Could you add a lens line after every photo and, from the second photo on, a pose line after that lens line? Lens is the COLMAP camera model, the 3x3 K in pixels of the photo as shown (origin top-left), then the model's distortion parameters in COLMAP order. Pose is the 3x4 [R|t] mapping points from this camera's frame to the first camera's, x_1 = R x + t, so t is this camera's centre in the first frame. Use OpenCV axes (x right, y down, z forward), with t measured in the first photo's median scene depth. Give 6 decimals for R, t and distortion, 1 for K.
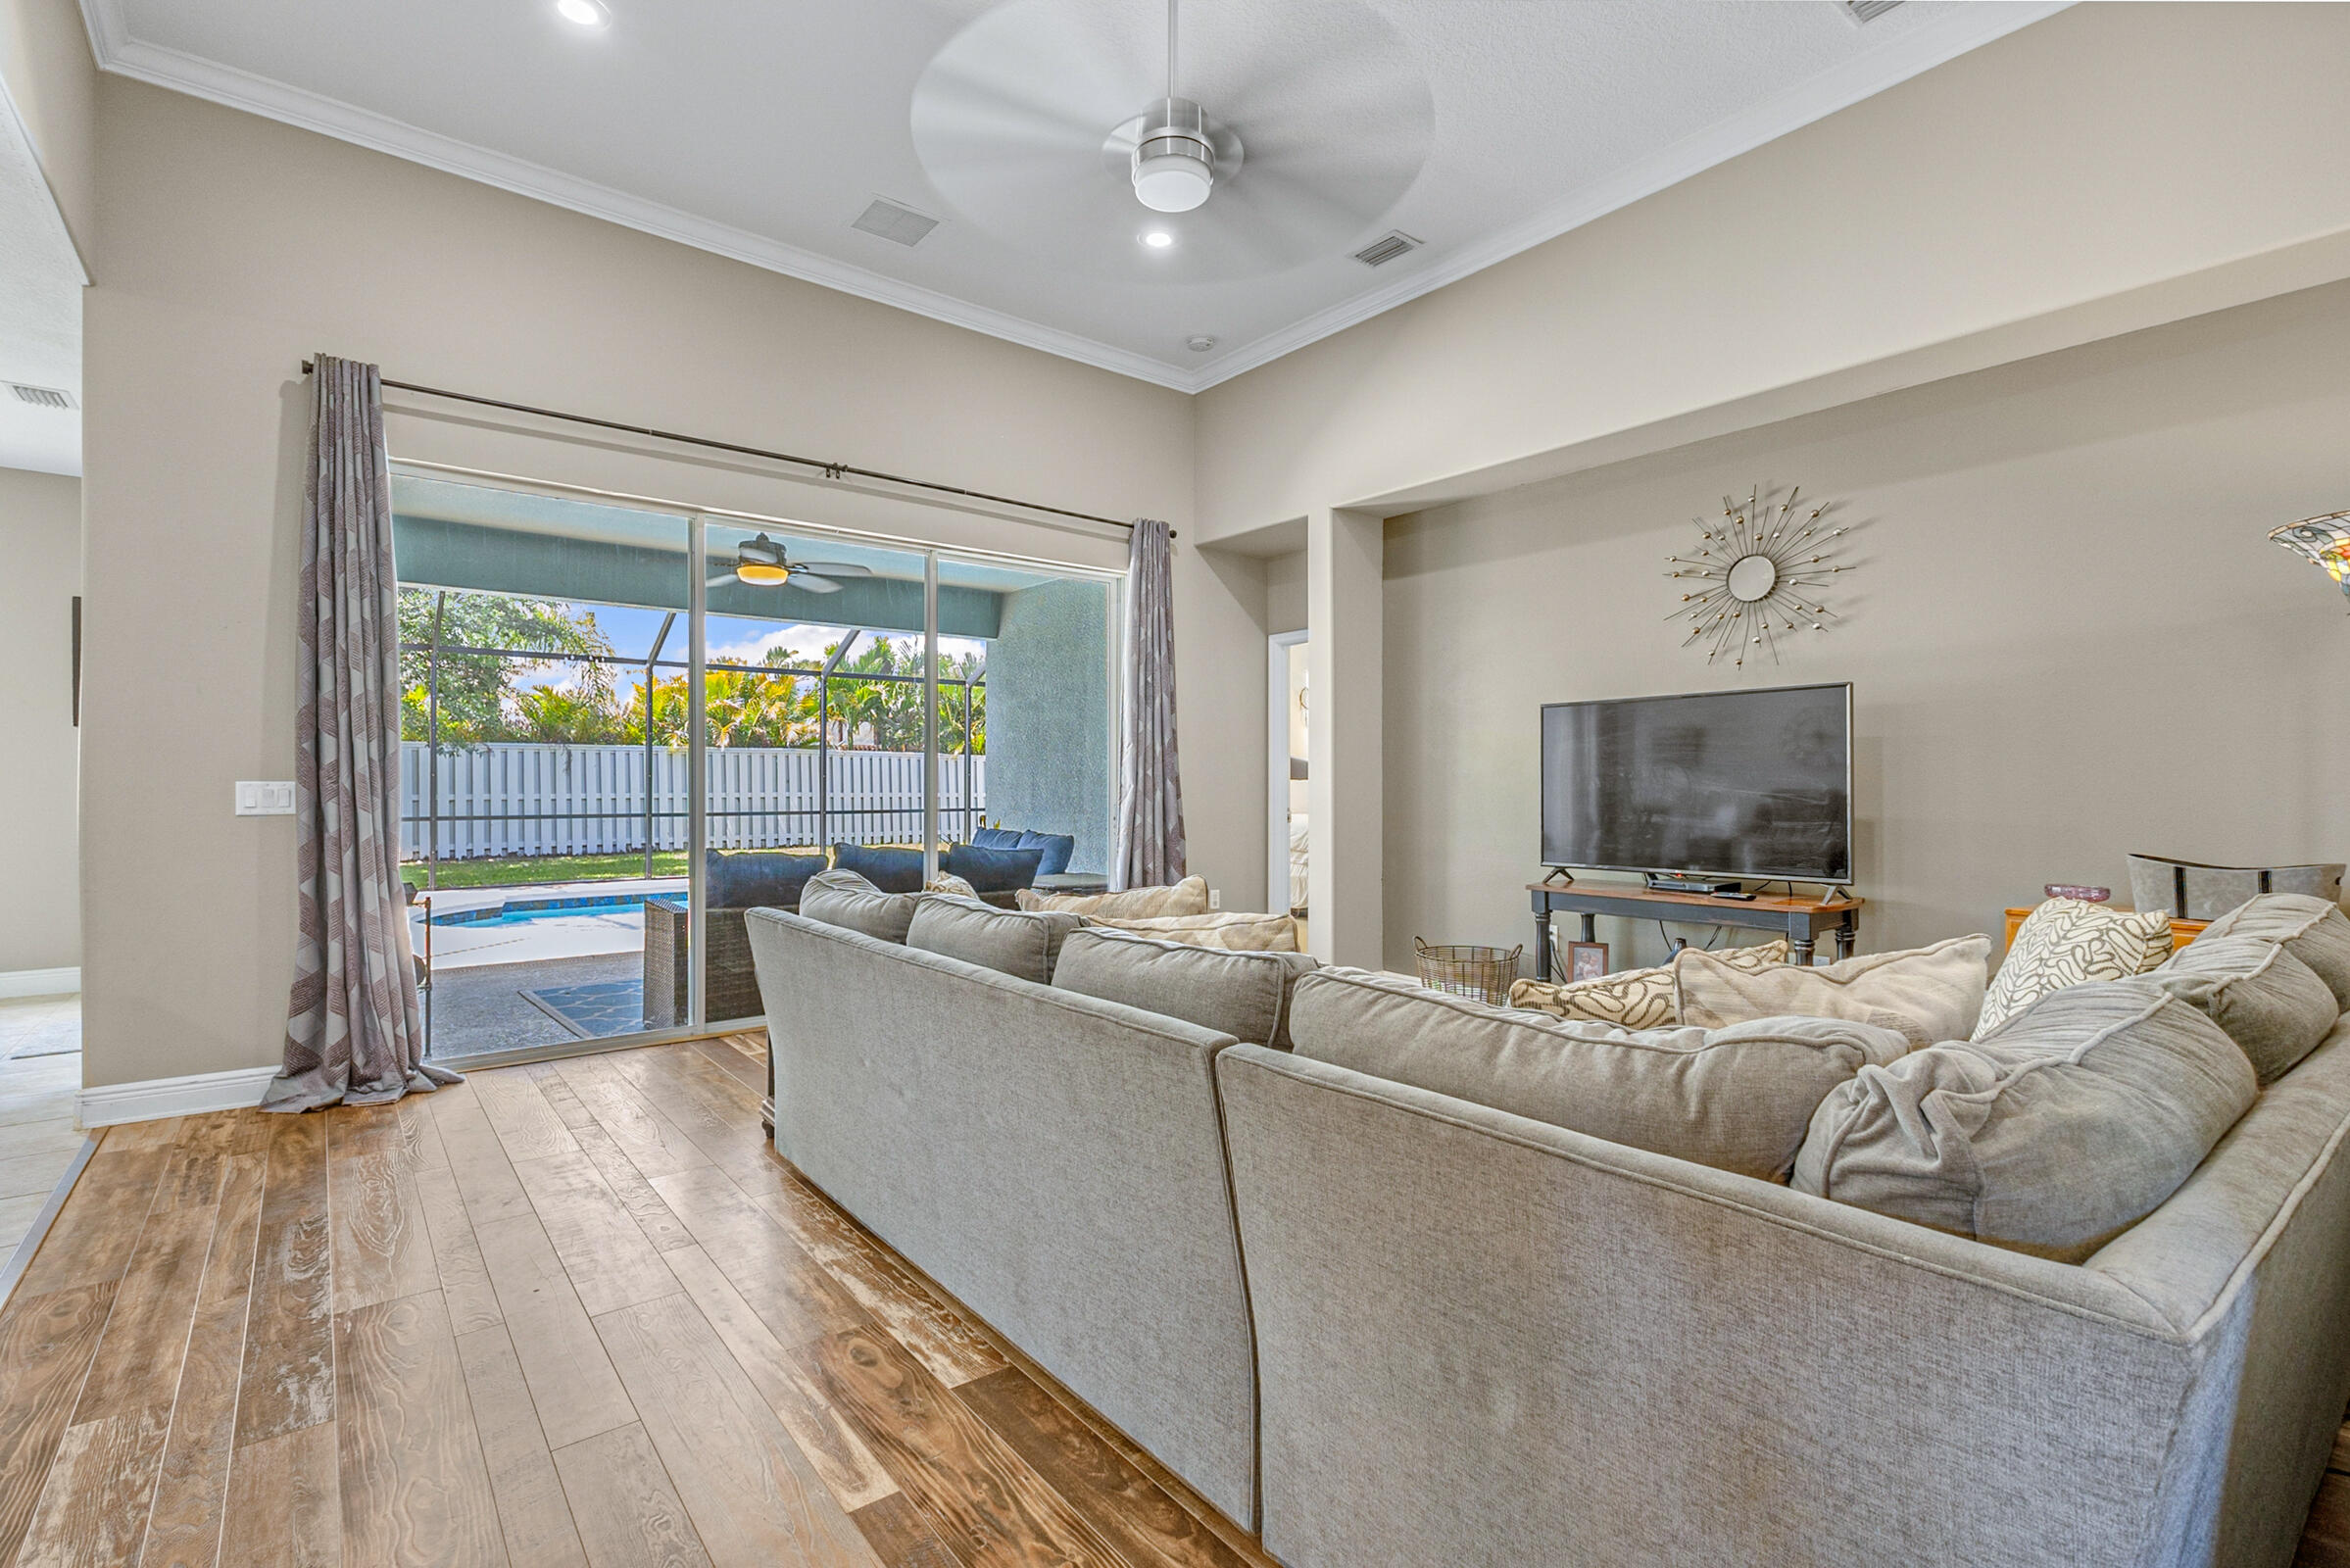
lens RADIAL K [[1071.5, 0, 1170.5], [0, 1071.5, 790.4], [0, 0, 1]] dist [0.018426, -0.000001]
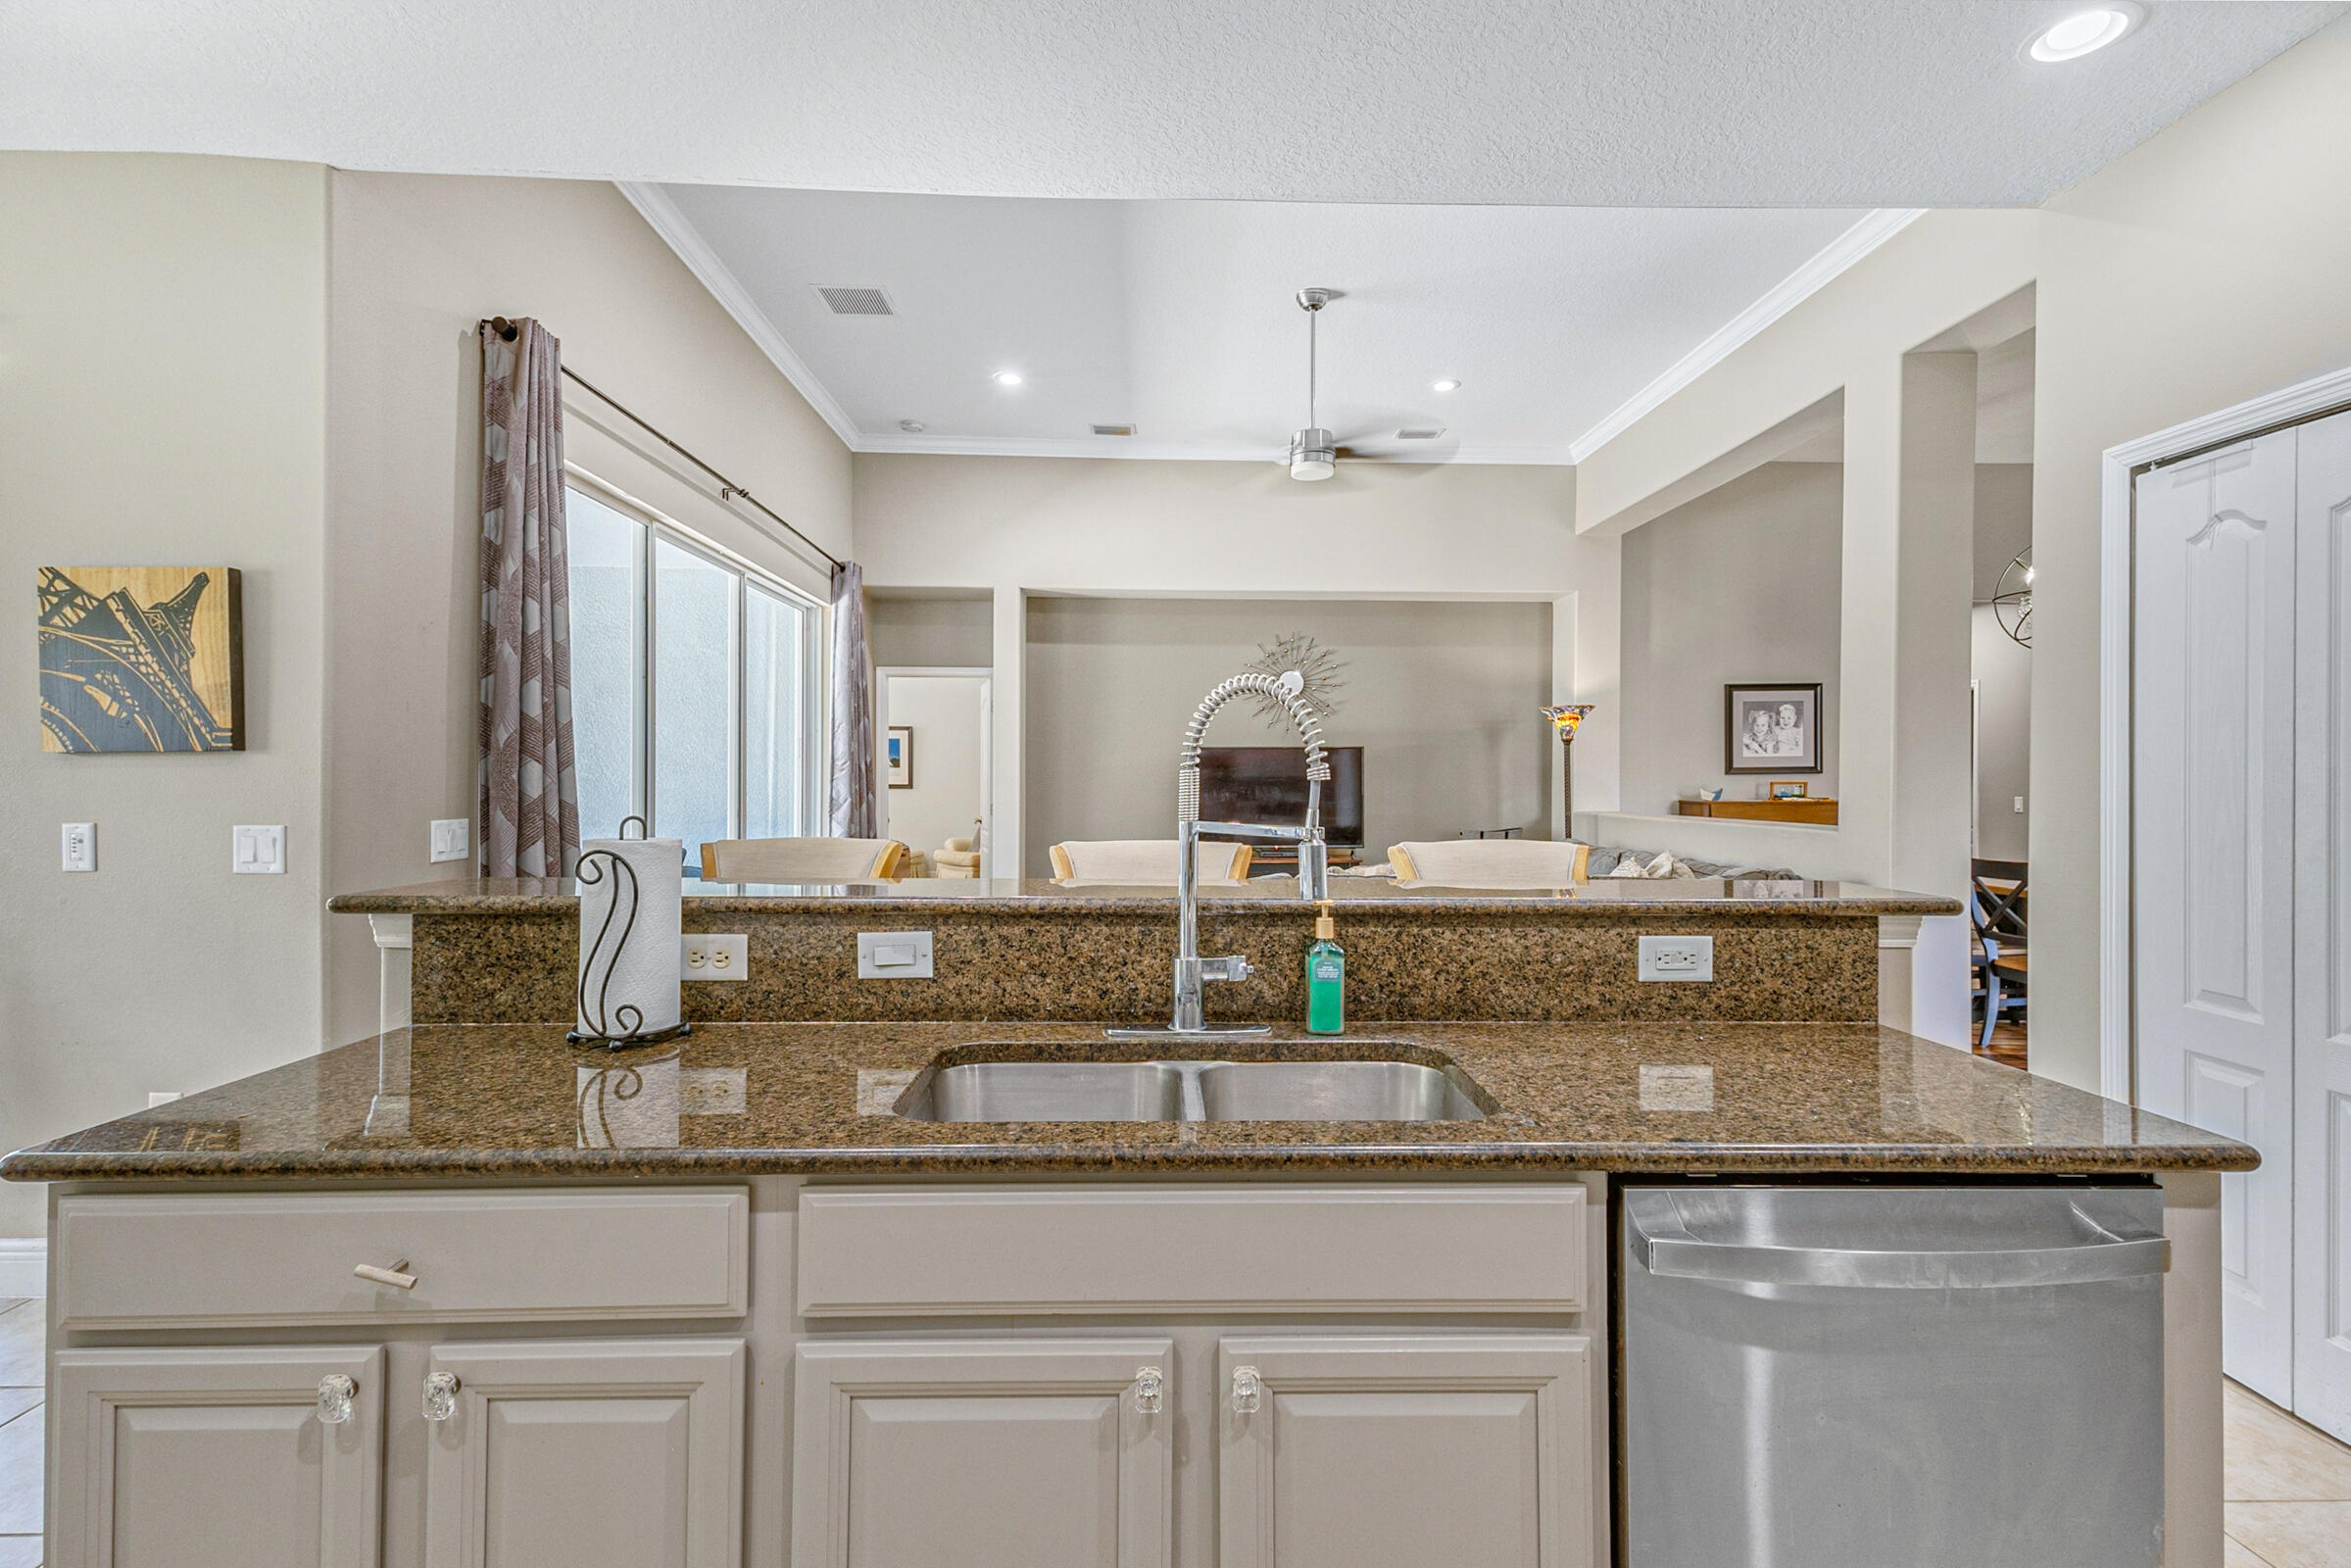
lens RADIAL K [[1072.0, 0, 1174.4], [0, 1072.0, 789.8], [0, 0, 1]] dist [0.018426, -0.000001]
pose [[0.591761, -0.008471, 0.806069, -0.957037], [0.002626, 0.999960, 0.008580, -0.029417], [-0.806109, -0.002961, 0.591759, 0.077794]]
